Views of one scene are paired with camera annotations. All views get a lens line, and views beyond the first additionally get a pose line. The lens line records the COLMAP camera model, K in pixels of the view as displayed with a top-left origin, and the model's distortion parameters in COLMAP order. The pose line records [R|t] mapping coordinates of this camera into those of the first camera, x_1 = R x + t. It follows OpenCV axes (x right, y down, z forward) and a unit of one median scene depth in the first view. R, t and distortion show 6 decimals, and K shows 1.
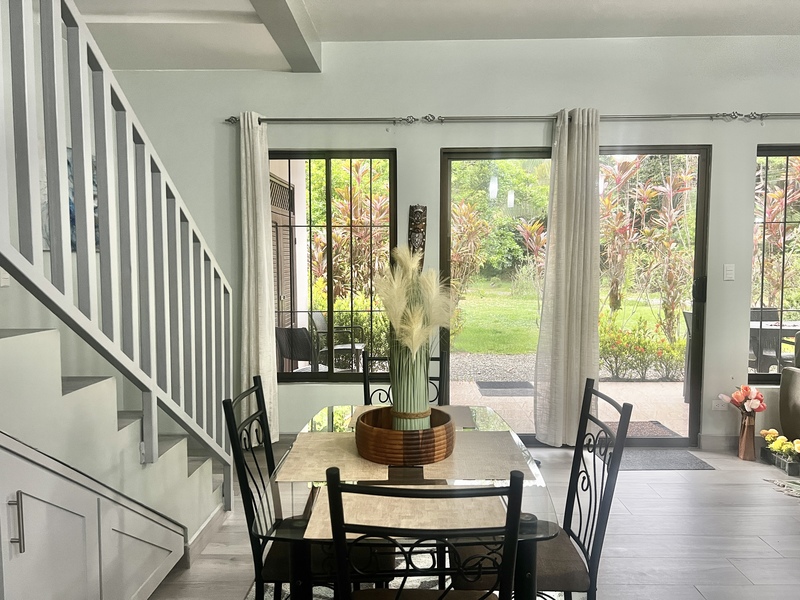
lens RADIAL K [[600.0, 0, 400.0], [0, 600.0, 300.0], [0, 0, 1]] dist [0.001688, 0.000377]
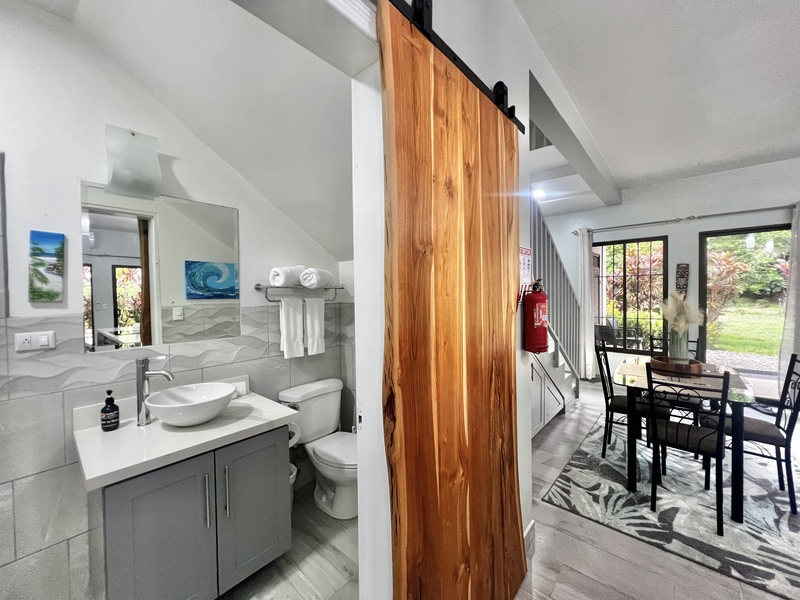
lens RADIAL K [[319.8, 0, 400.0], [0, 319.8, 300.0], [0, 0, 1]] dist [-0.002802, -0.000425]
pose [[0.767834, 0.002305, -0.640645, -0.009826], [-0.025169, 0.999330, -0.026571, 0.004894], [0.640155, 0.036527, 0.767377, -0.324935]]
